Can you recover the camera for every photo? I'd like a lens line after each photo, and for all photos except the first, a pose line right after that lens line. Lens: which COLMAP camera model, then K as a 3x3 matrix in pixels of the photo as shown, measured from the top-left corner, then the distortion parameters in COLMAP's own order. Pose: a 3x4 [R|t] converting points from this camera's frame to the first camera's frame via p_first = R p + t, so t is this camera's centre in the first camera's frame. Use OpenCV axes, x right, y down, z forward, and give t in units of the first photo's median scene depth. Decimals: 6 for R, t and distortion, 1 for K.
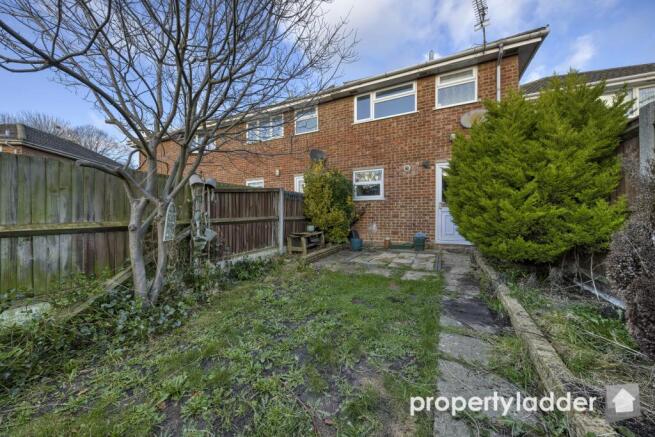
lens RADIAL K [[227.8, 0, 326.5], [0, 227.8, 216.4], [0, 0, 1]] dist [0.005347, -0.001186]
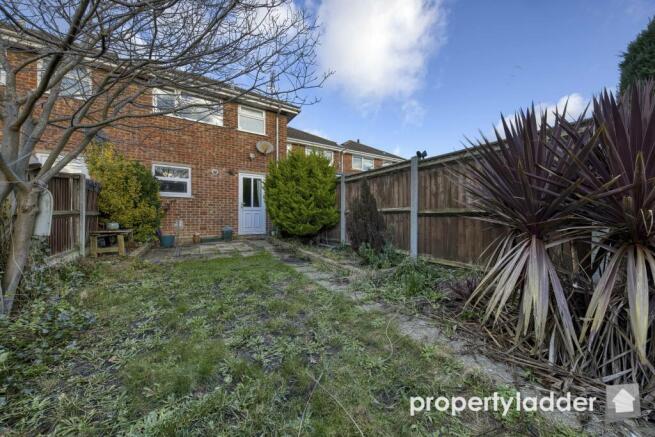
lens RADIAL K [[227.8, 0, 327.6], [0, 227.8, 216.0], [0, 0, 1]] dist [0.005347, -0.001186]
pose [[0.538575, 0.003528, 0.842570, -0.347734], [-0.004433, 0.999989, -0.001354, 0.012422], [-0.842566, -0.003006, 0.538584, -0.119118]]
